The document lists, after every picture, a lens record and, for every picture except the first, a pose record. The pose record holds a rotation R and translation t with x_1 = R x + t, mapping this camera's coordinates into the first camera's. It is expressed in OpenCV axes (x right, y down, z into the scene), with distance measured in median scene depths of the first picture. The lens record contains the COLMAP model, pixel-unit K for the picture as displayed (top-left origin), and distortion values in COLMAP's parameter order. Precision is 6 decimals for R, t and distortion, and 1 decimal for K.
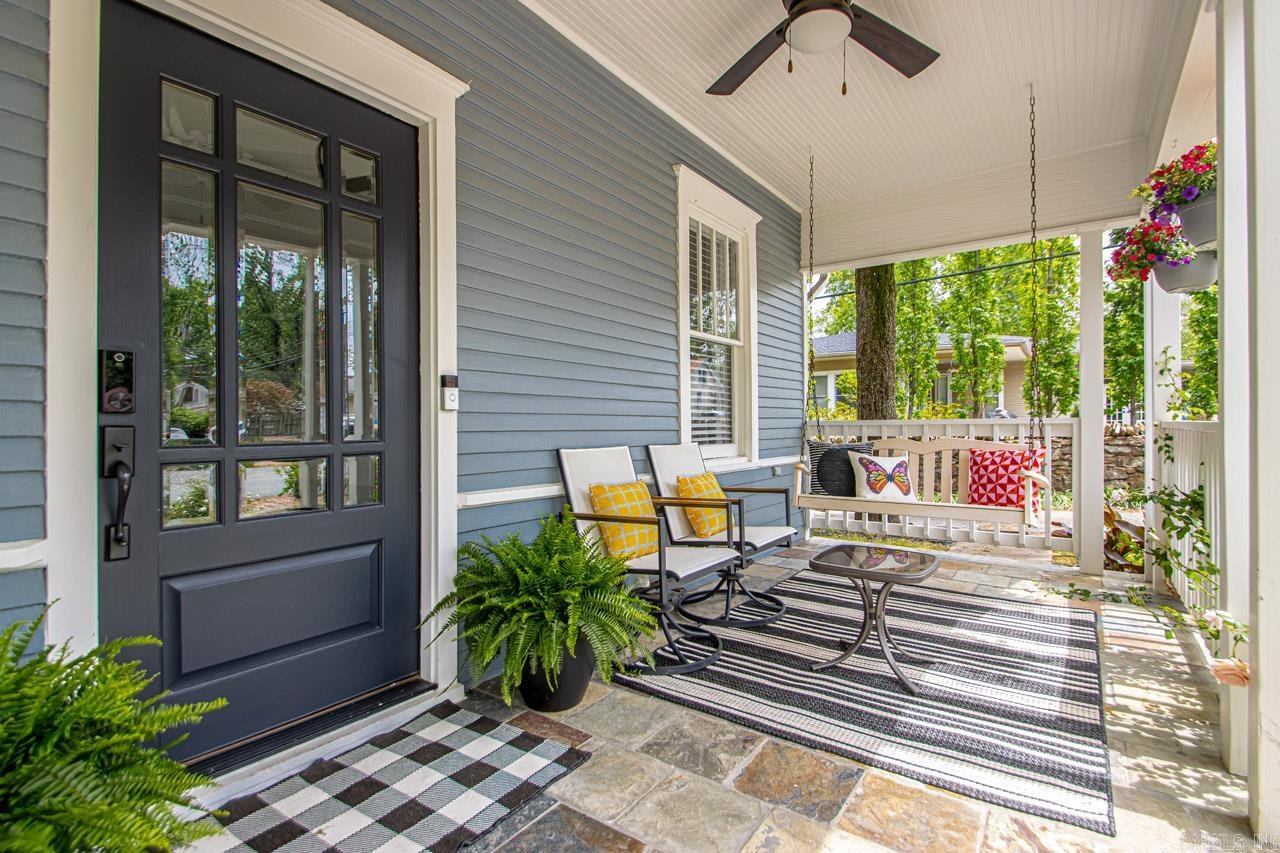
lens RADIAL K [[585.9, 0, 642.5], [0, 585.9, 426.7], [0, 0, 1]] dist [0.007882, -0.008861]
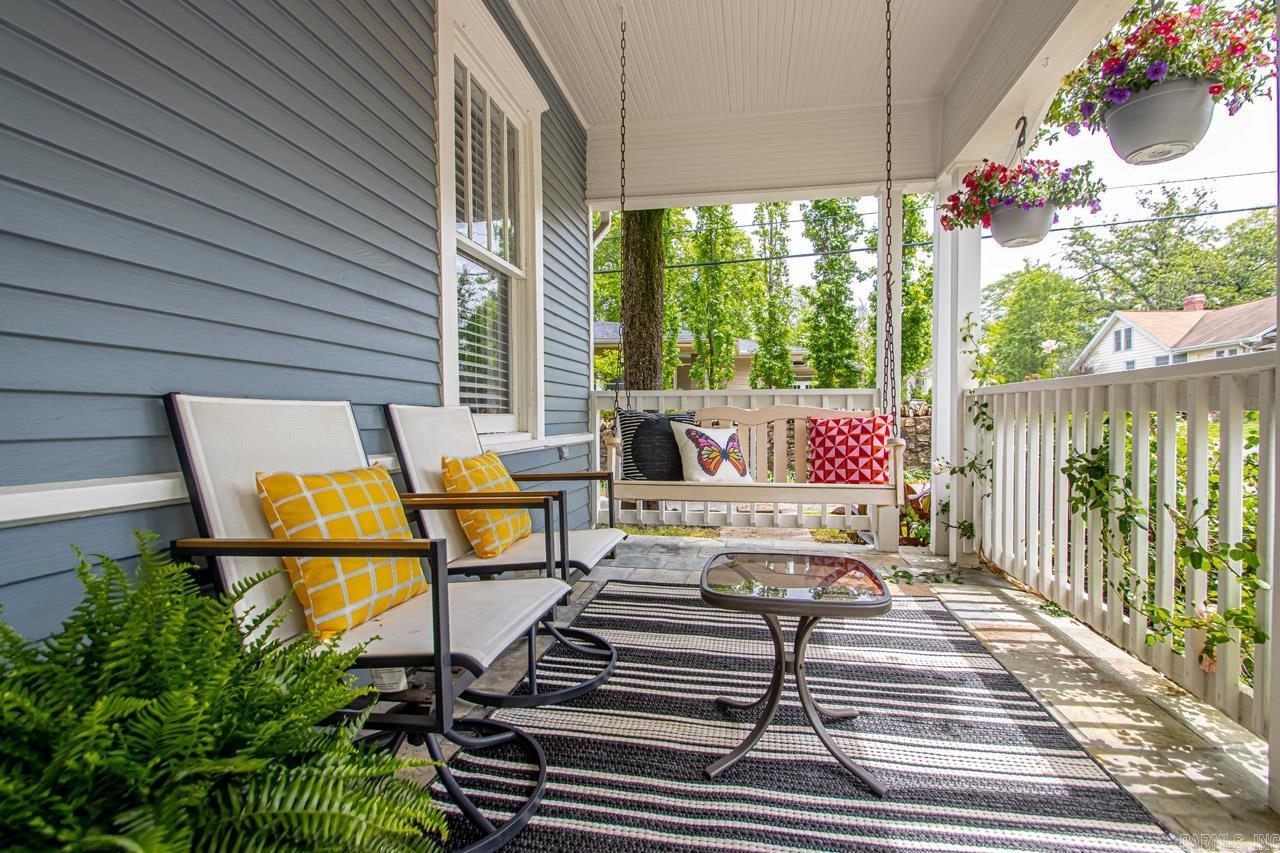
lens RADIAL K [[585.9, 0, 641.3], [0, 585.9, 430.3], [0, 0, 1]] dist [0.007882, -0.008861]
pose [[0.900614, -0.003416, 0.434606, -0.017748], [-0.005083, 0.999818, 0.018394, 0.048713], [-0.434590, -0.018775, 0.900433, 0.412614]]
